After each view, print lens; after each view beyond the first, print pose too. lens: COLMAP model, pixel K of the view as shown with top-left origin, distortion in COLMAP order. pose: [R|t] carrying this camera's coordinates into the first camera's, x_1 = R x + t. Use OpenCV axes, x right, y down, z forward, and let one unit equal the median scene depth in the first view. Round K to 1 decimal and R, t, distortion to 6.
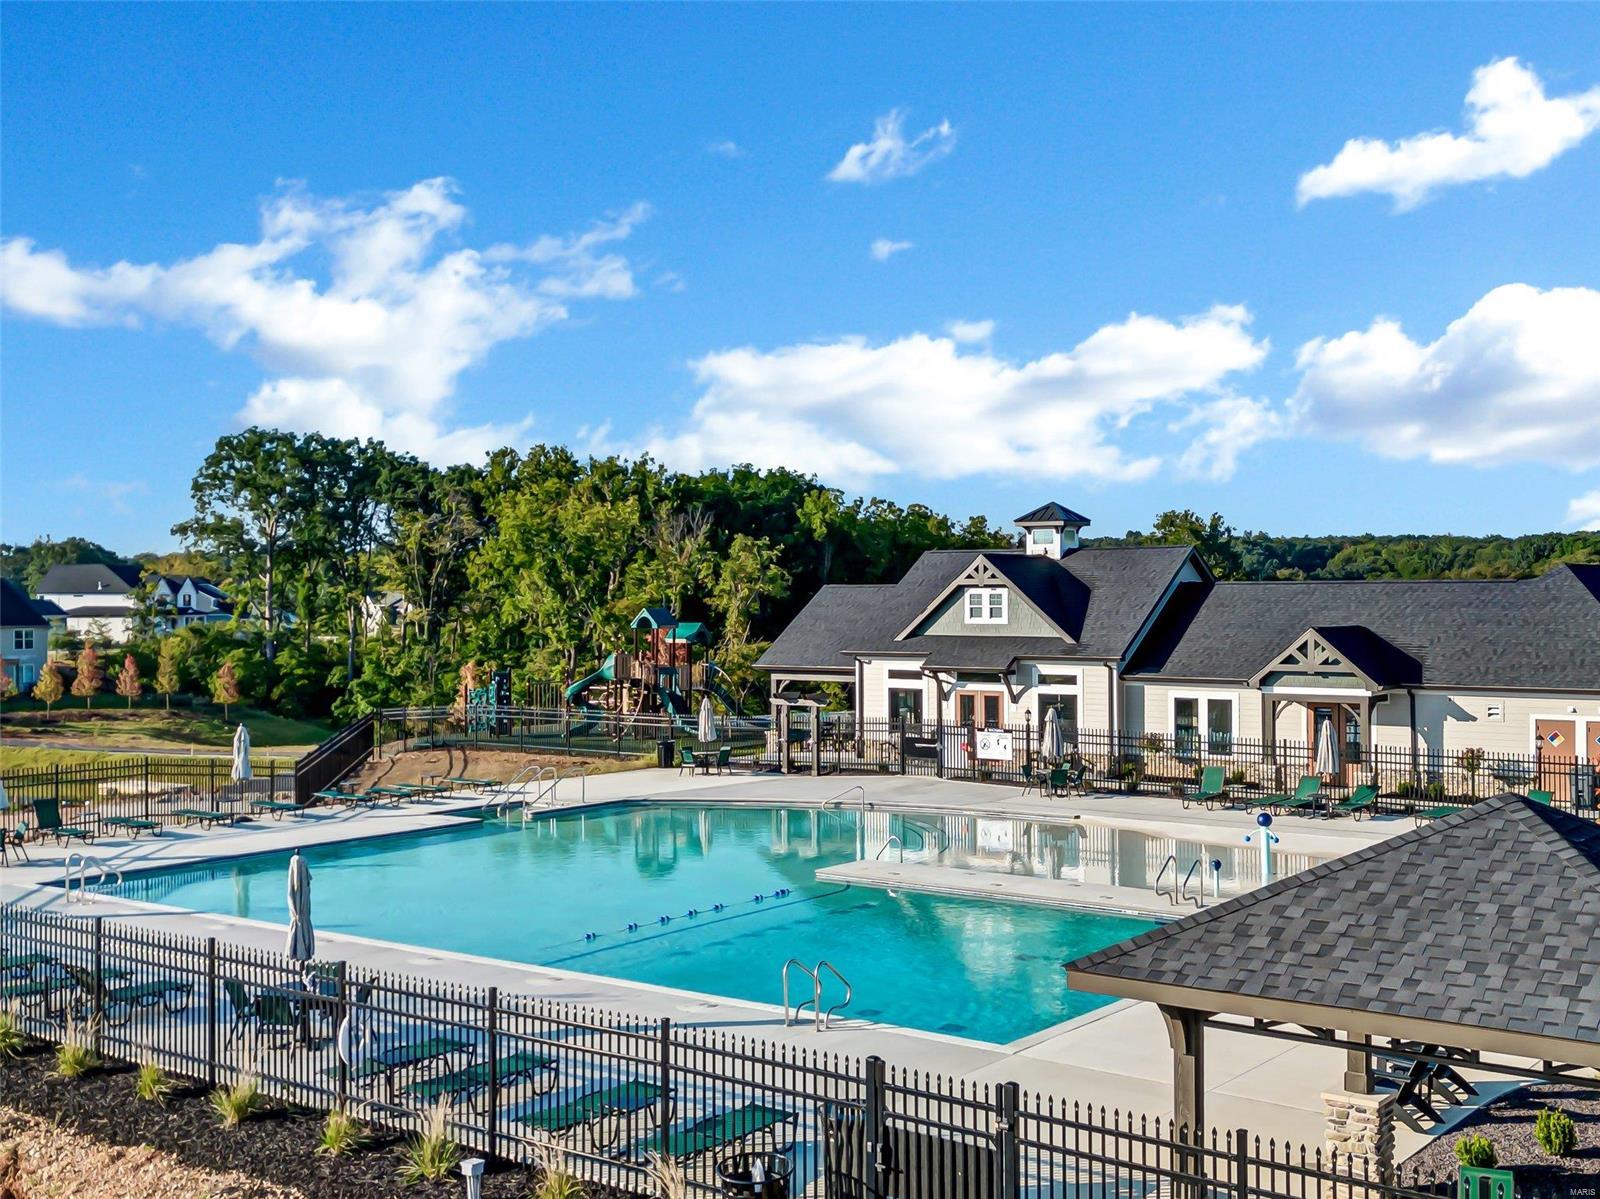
lens RADIAL K [[1783.2, 0, 800.0], [0, 1783.2, 599.5], [0, 0, 1]] dist [0.106195, -0.018325]
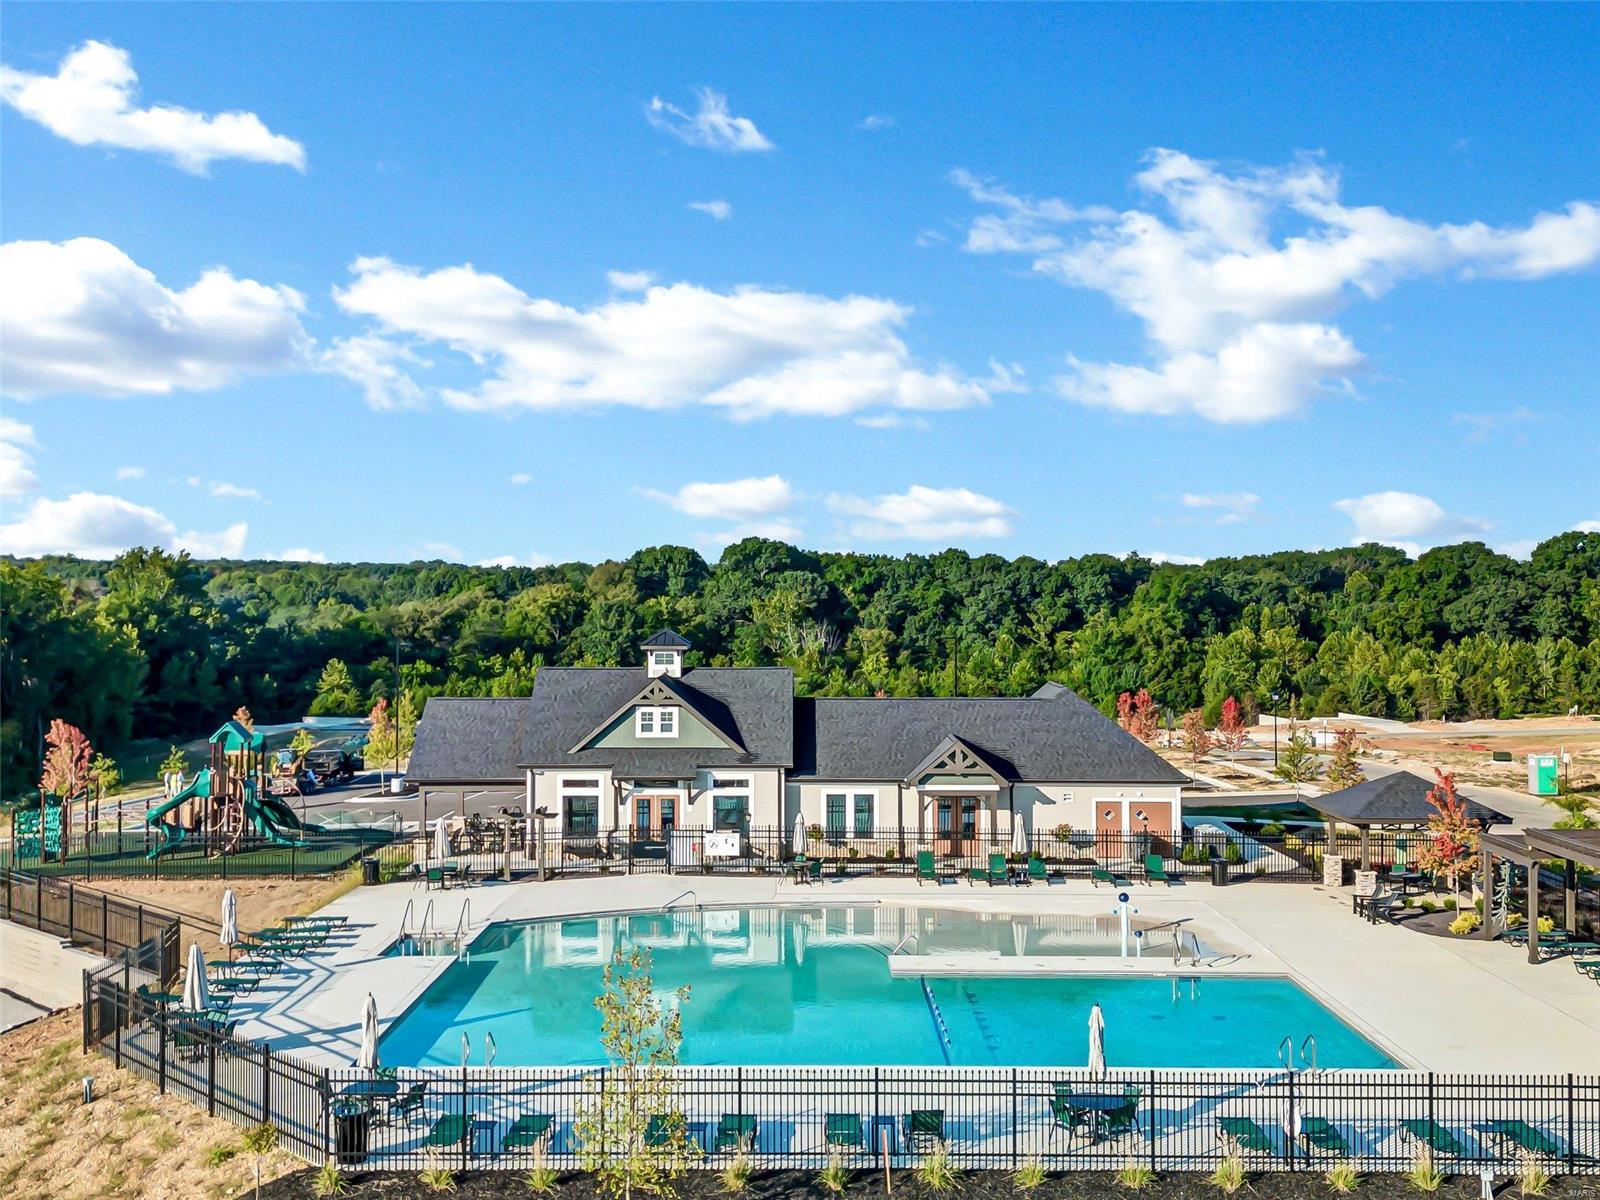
lens RADIAL K [[1783.2, 0, 800.0], [0, 1783.2, 600.0], [0, 0, 1]] dist [0.106195, -0.018325]
pose [[0.803455, 0.007975, 0.595312, -0.532658], [-0.002104, 0.999942, -0.010556, -0.066050], [-0.595362, 0.007229, 0.803425, -0.001630]]
